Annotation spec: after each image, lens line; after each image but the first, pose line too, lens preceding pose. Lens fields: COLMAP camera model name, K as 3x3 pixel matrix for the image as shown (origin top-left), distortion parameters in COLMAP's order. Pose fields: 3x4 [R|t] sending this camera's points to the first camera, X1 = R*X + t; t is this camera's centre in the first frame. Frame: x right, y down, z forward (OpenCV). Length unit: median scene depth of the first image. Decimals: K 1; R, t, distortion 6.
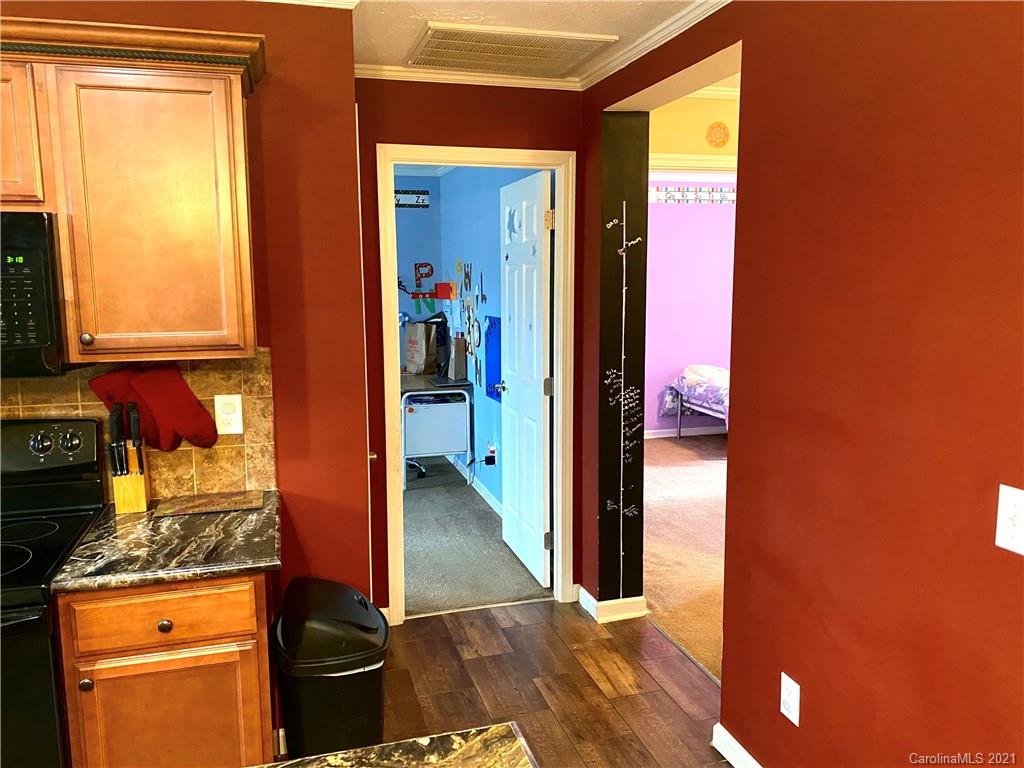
lens RADIAL K [[784.4, 0, 506.7], [0, 784.4, 381.1], [0, 0, 1]] dist [0.037260, -0.035079]
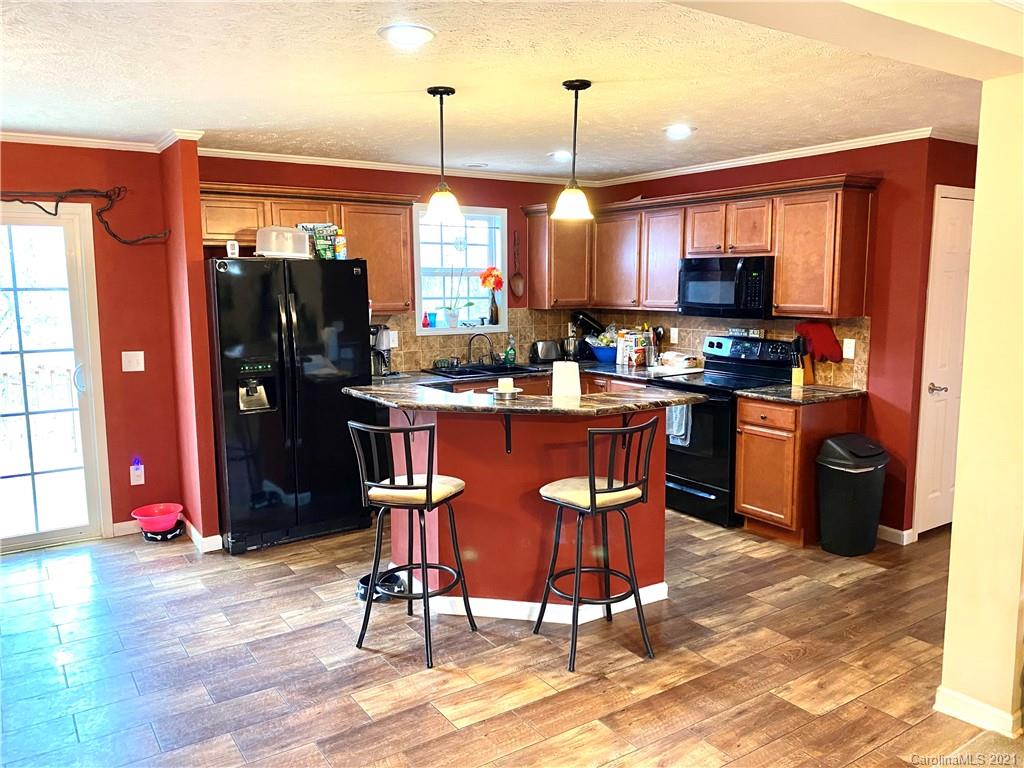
lens RADIAL K [[784.4, 0, 510.5], [0, 784.4, 387.1], [0, 0, 1]] dist [0.037260, -0.035079]
pose [[0.301246, 0.134631, -0.943995, 1.317909], [-0.125660, 0.986954, 0.100657, 0.045224], [0.945231, 0.088299, 0.314233, -0.453552]]
